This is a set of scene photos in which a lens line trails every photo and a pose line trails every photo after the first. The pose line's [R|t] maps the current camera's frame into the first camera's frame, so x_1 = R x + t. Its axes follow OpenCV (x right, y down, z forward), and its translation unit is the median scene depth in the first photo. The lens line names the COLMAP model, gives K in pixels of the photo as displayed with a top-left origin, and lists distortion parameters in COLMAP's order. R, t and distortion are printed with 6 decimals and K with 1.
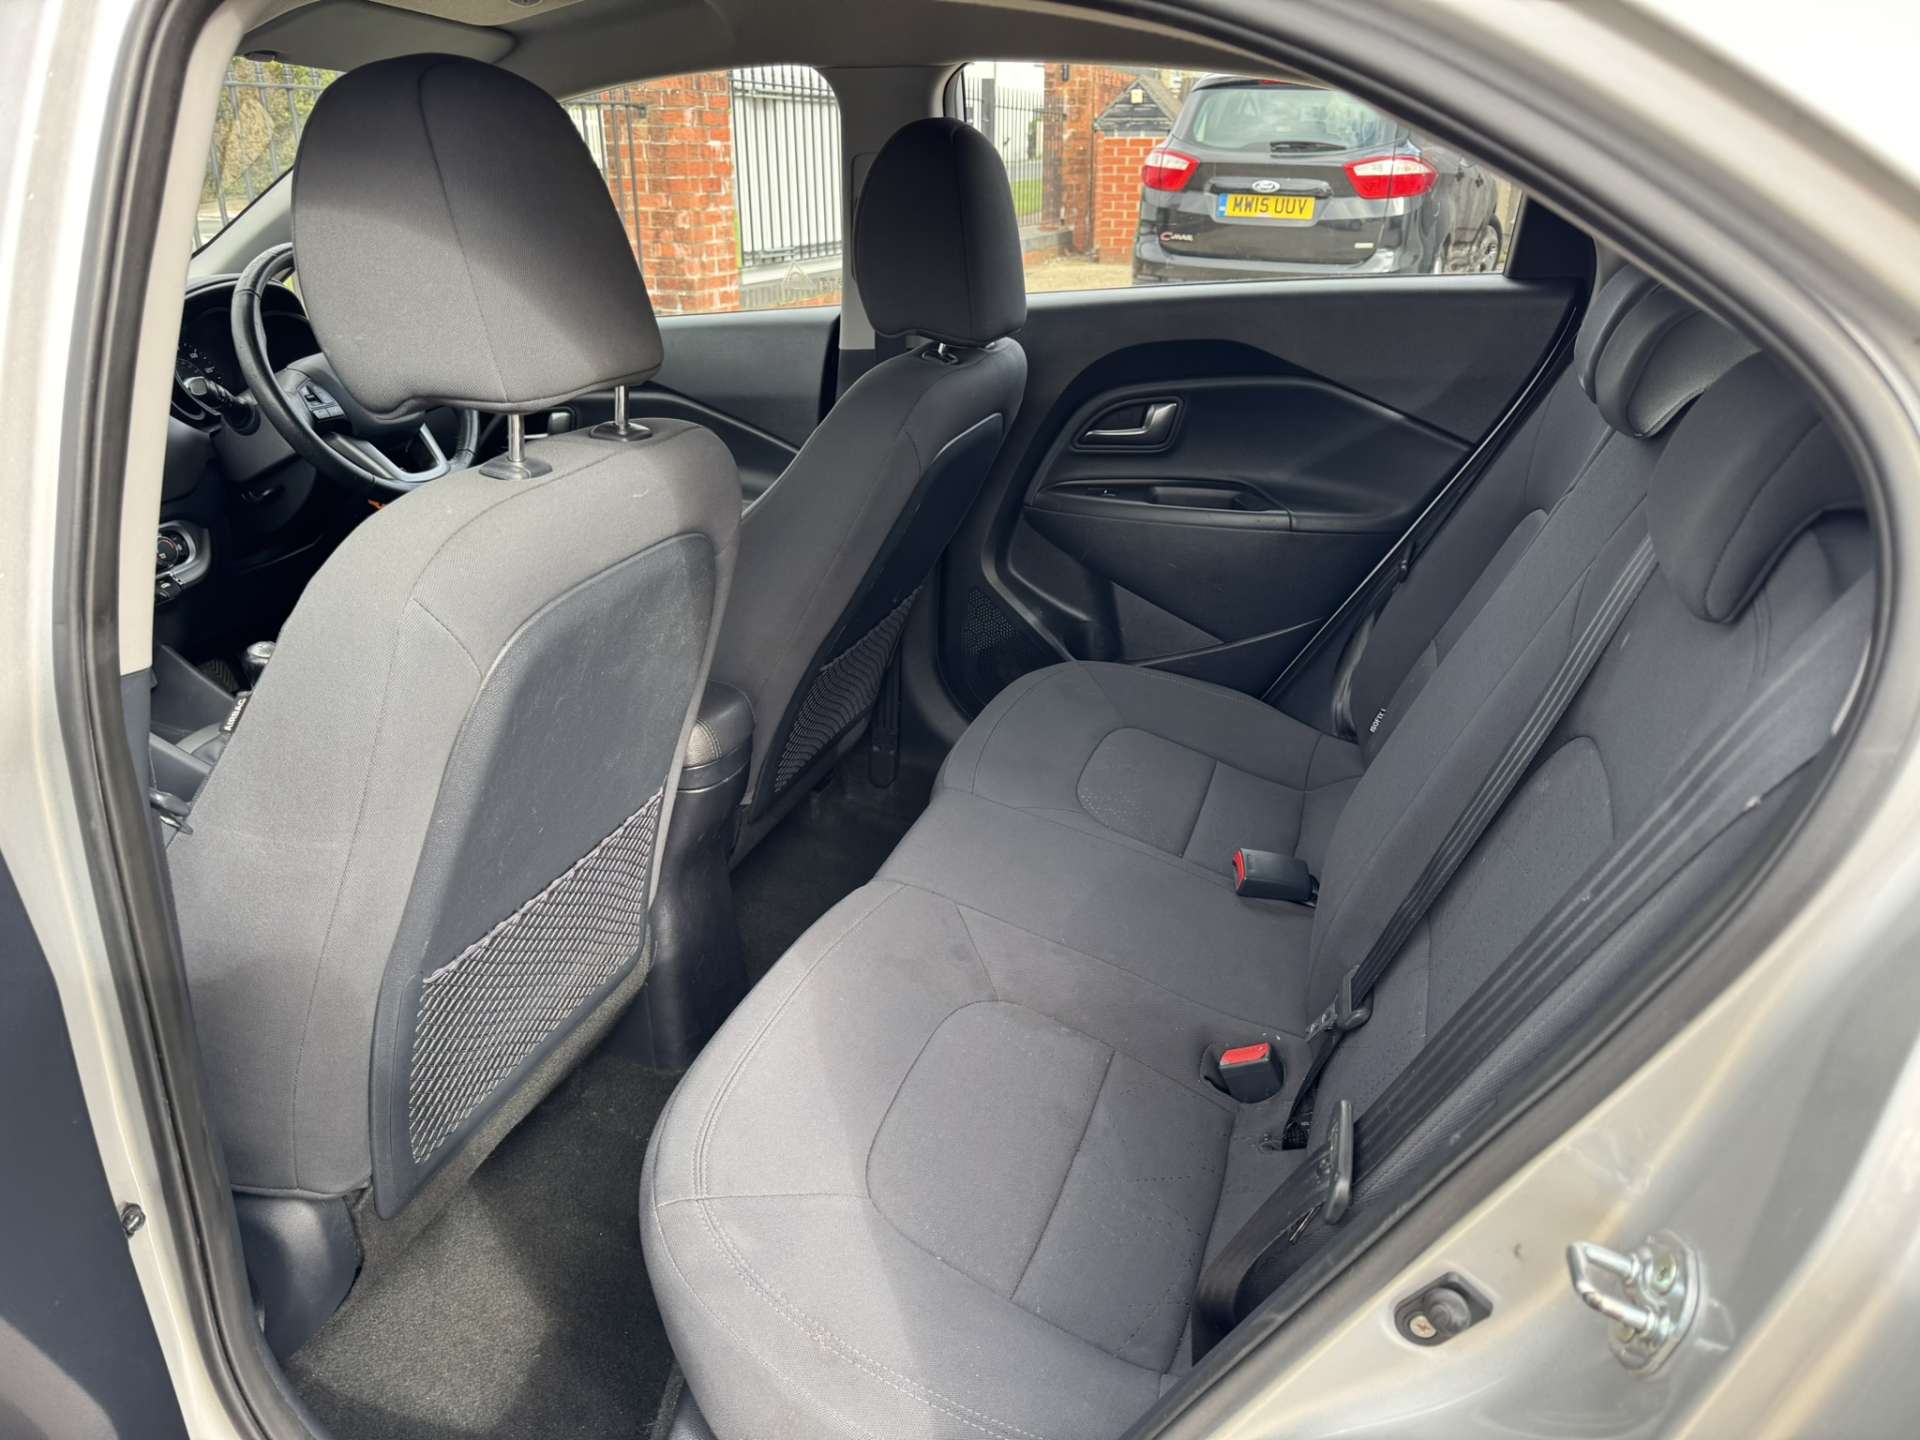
lens RADIAL K [[1344.2, 0, 925.0], [0, 1344.2, 692.0], [0, 0, 1]] dist [0.026056, -0.031628]
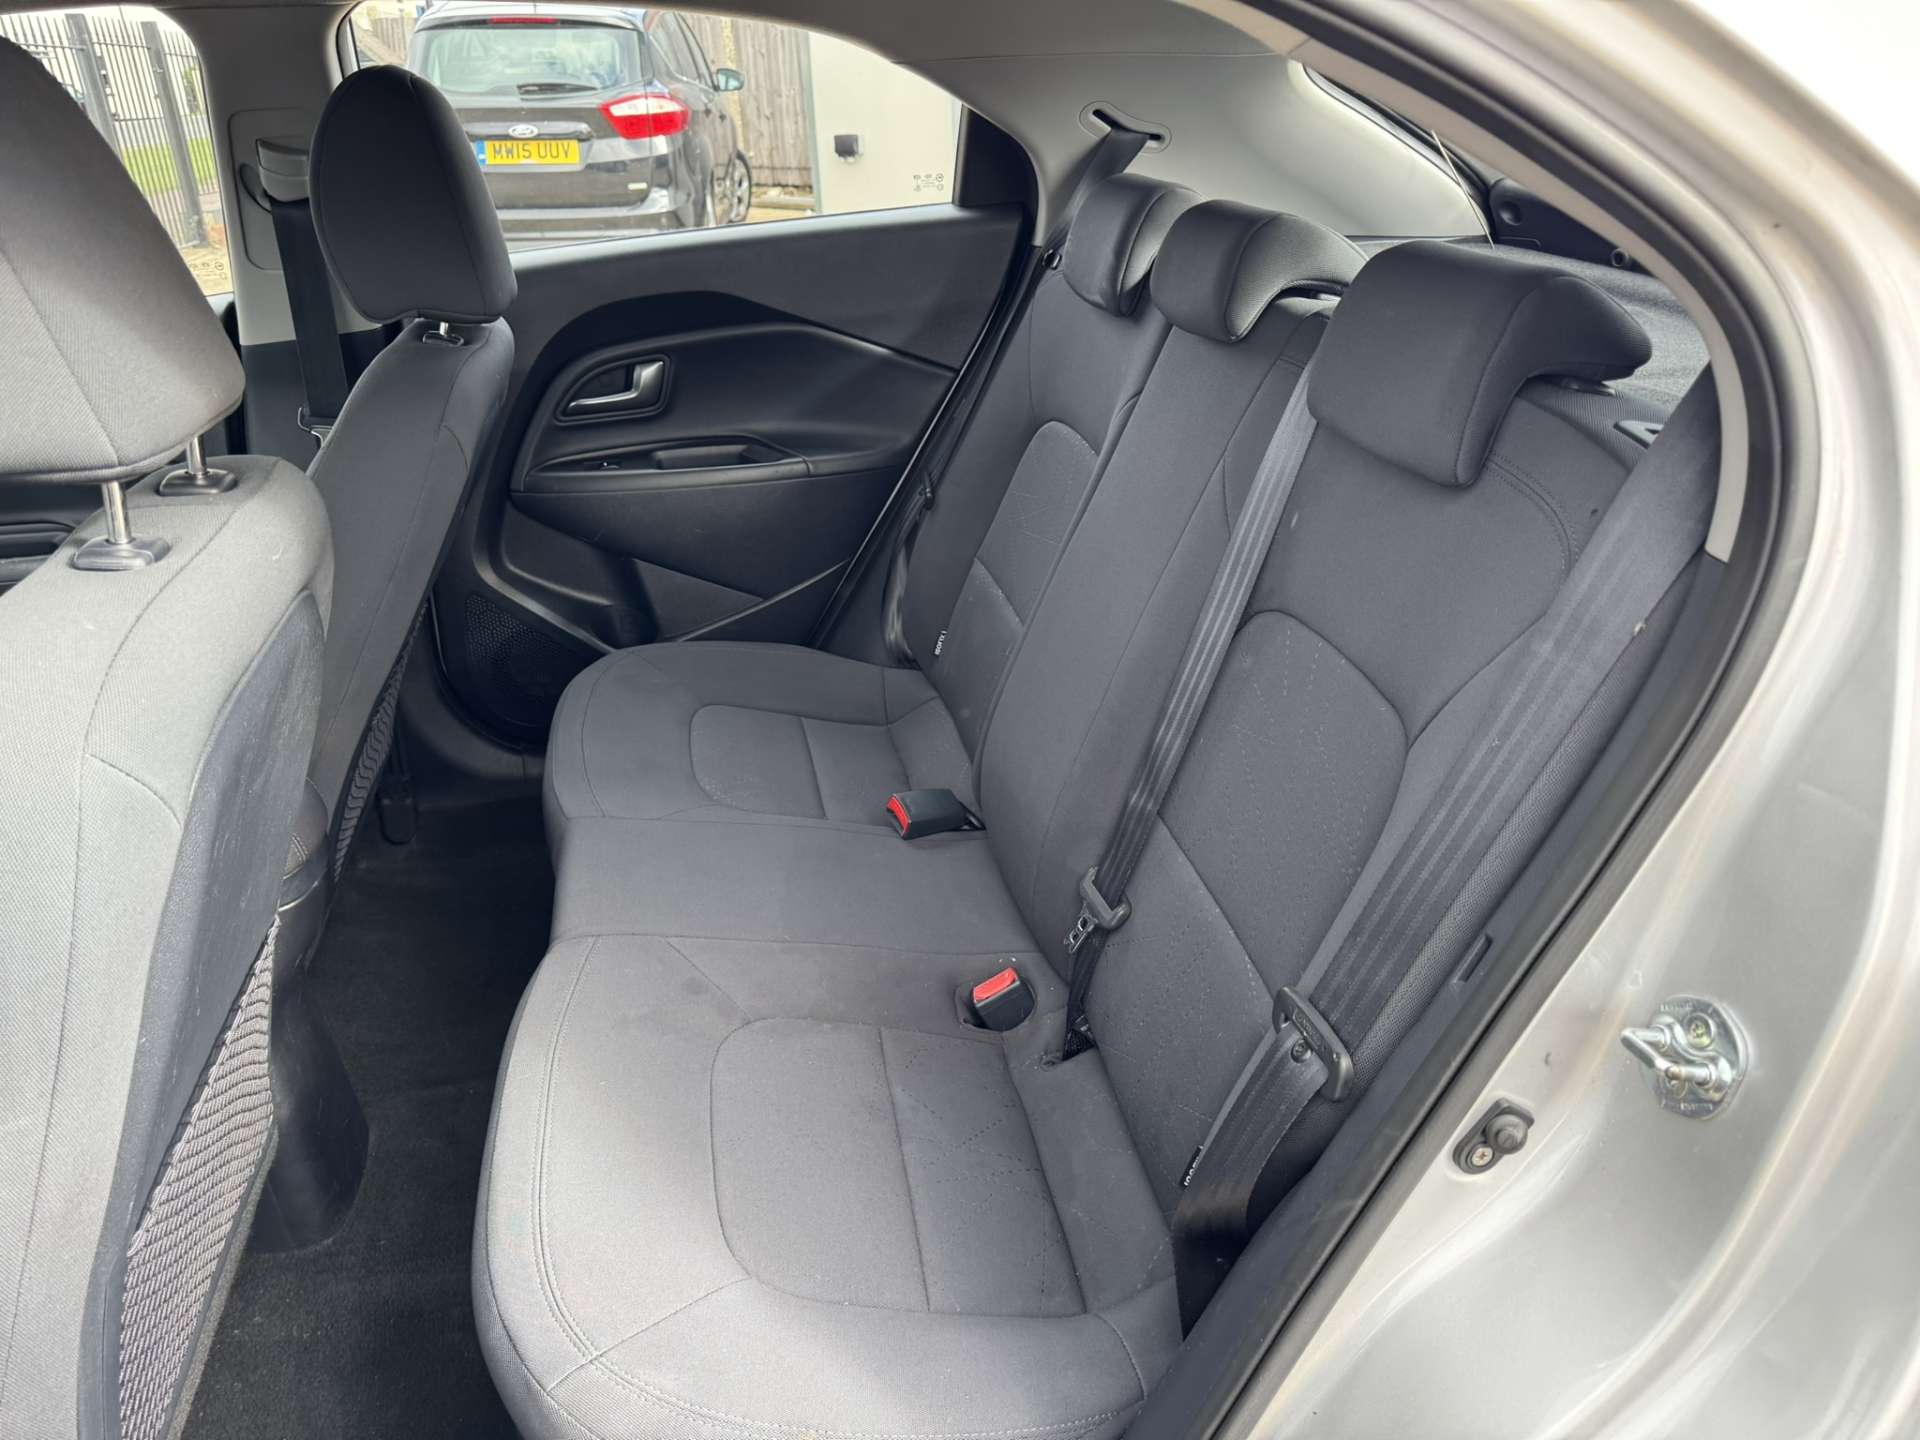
lens RADIAL K [[1344.2, 0, 933.4], [0, 1344.2, 687.9], [0, 0, 1]] dist [0.026056, -0.031628]
pose [[0.847656, -0.233973, 0.476169, -0.156338], [0.217788, 0.971853, 0.089837, -0.034687], [-0.483785, 0.027553, 0.874753, 0.083874]]
